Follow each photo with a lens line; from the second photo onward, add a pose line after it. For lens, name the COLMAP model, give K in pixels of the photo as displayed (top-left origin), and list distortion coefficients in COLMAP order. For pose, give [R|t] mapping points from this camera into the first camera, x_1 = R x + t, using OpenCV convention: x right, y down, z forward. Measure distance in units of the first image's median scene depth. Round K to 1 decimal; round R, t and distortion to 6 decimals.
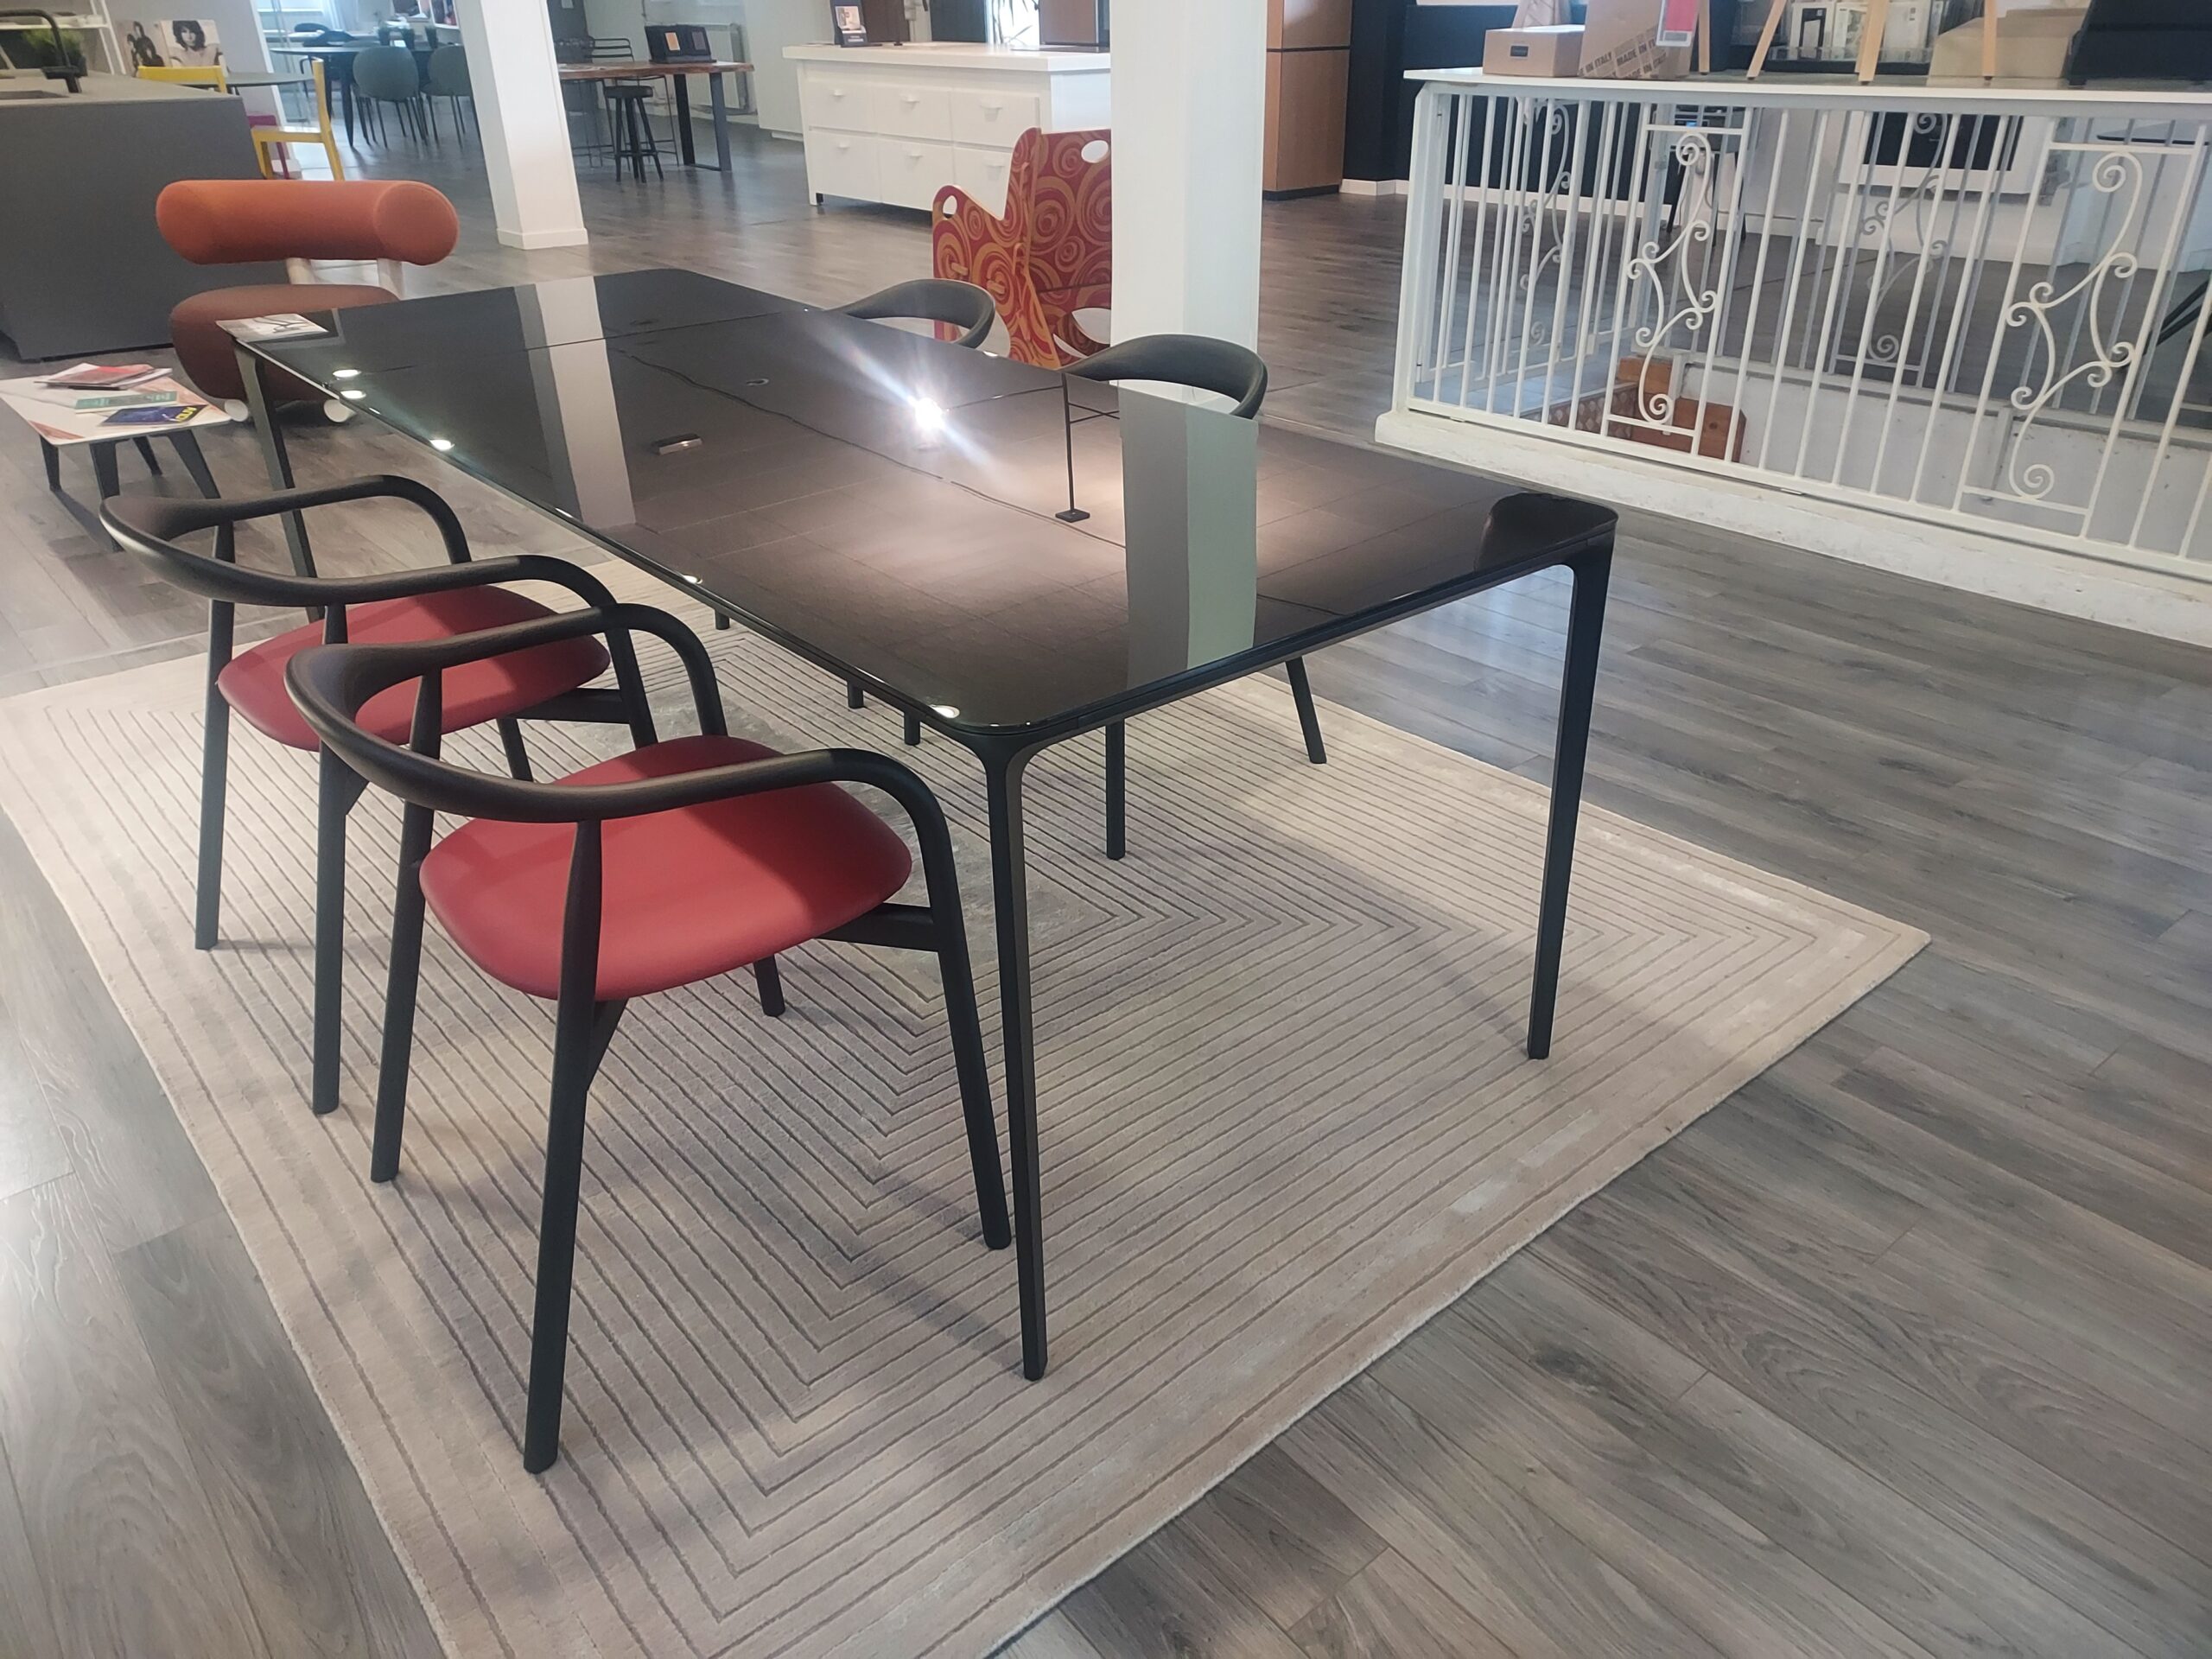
lens RADIAL K [[1593.5, 0, 1108.7], [0, 1593.5, 836.1], [0, 0, 1]] dist [0.038413, -0.007951]
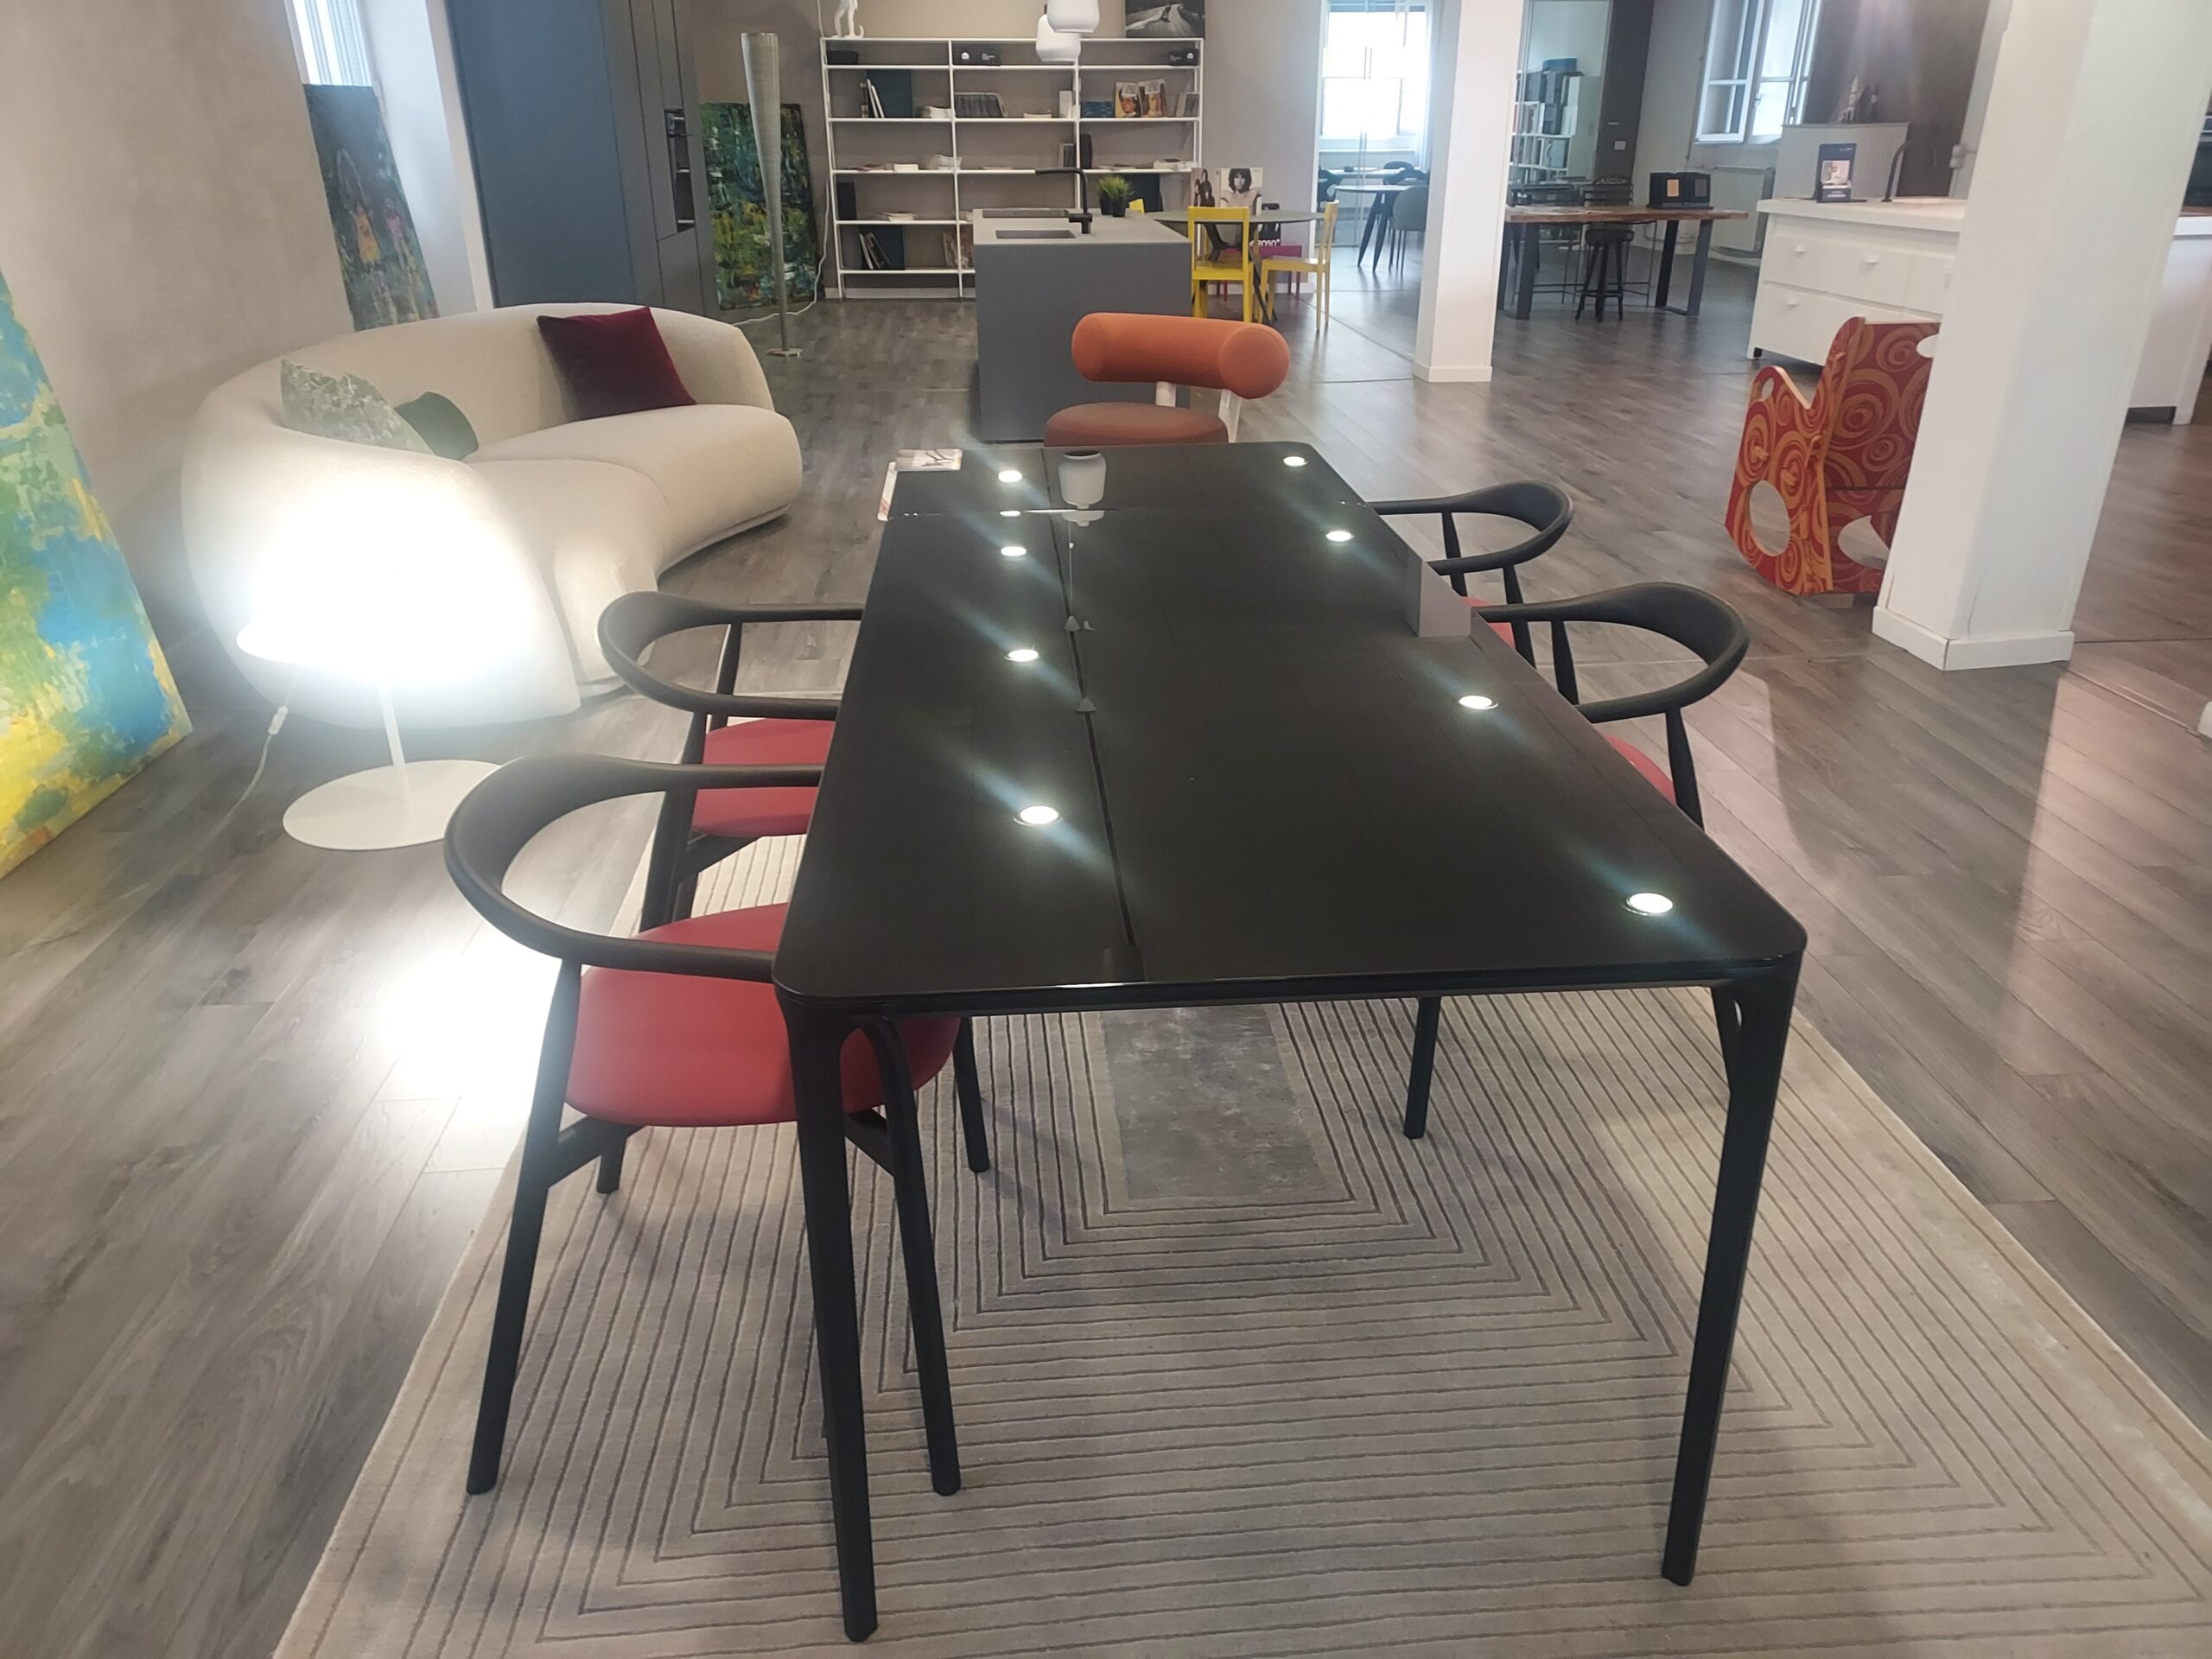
lens RADIAL K [[1593.5, 0, 1108.8], [0, 1593.5, 815.2], [0, 0, 1]] dist [0.038413, -0.007951]
pose [[0.812555, 0.239175, -0.531555, 0.147768], [-0.278079, 0.960532, 0.007112, -0.058547], [0.512276, 0.142036, 0.846994, 0.057007]]
